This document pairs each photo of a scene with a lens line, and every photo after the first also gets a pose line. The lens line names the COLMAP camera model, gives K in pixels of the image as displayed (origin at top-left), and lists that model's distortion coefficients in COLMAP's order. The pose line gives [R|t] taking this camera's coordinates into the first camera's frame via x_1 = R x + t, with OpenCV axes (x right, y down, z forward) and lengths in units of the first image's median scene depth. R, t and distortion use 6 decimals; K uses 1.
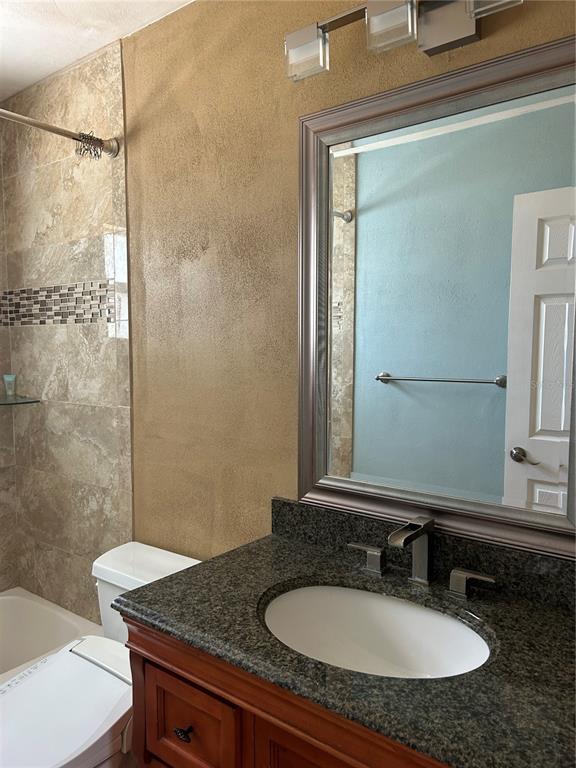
lens RADIAL K [[582.9, 0, 288.0], [0, 582.9, 384.0], [0, 0, 1]] dist [0.038969, -0.047618]
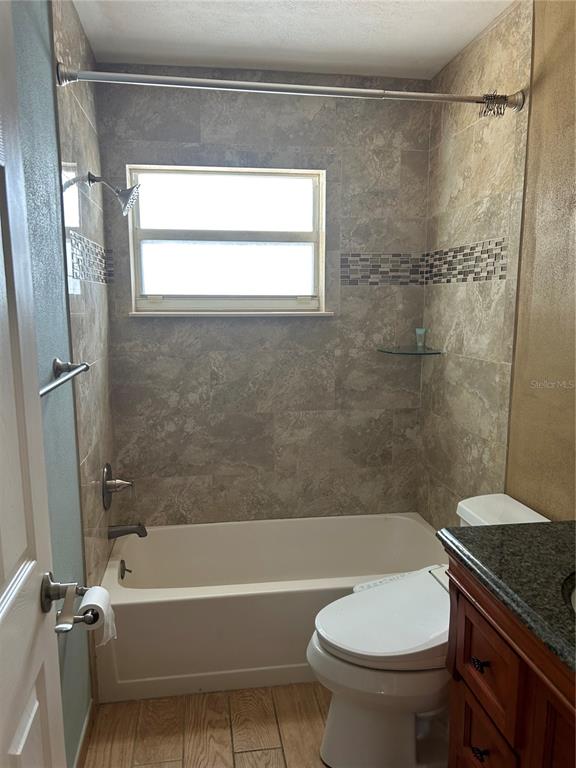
lens RADIAL K [[582.9, 0, 288.0], [0, 582.9, 384.0], [0, 0, 1]] dist [0.038969, -0.047618]
pose [[0.731801, 0.096935, -0.674590, 0.123608], [-0.046142, 0.994609, 0.092865, -0.001949], [0.679955, -0.036832, 0.732328, -0.007921]]
